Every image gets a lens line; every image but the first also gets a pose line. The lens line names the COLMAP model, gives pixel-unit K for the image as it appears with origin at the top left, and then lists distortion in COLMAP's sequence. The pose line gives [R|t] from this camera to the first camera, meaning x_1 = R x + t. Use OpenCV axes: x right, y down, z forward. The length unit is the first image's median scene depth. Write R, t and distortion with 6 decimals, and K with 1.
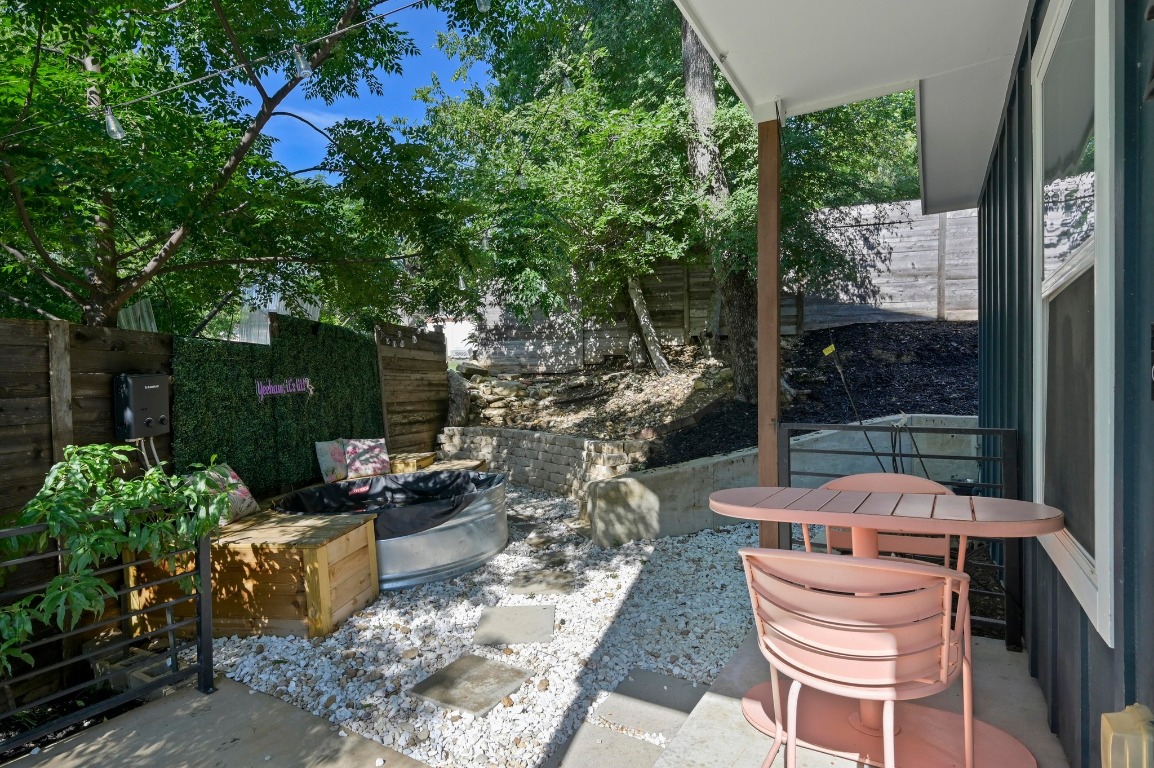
lens RADIAL K [[587.3, 0, 577.0], [0, 587.3, 384.0], [0, 0, 1]] dist [0.000589, 0.000033]
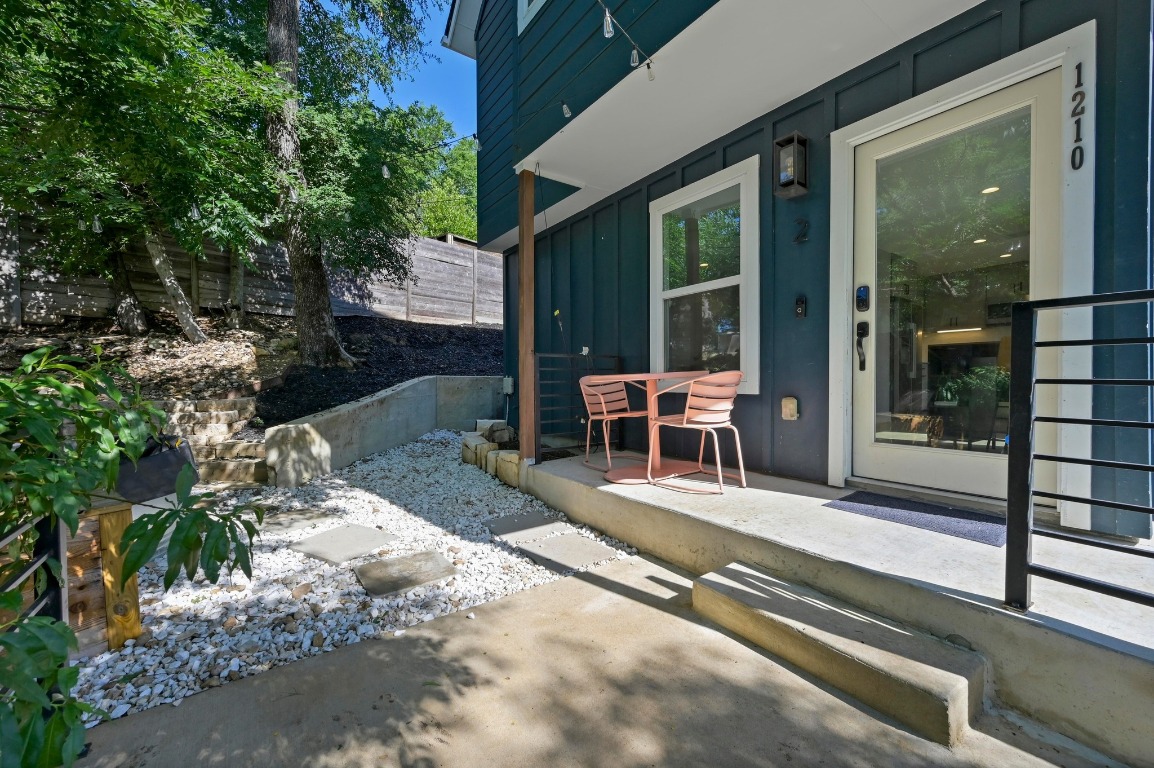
lens RADIAL K [[454.4, 0, 577.0], [0, 454.4, 384.0], [0, 0, 1]] dist [-0.000153, -0.000096]
pose [[0.399495, -0.003739, 0.916728, -0.352815], [0.004364, 0.999988, 0.002176, 0.068195], [-0.916725, 0.003132, 0.399506, 0.160386]]
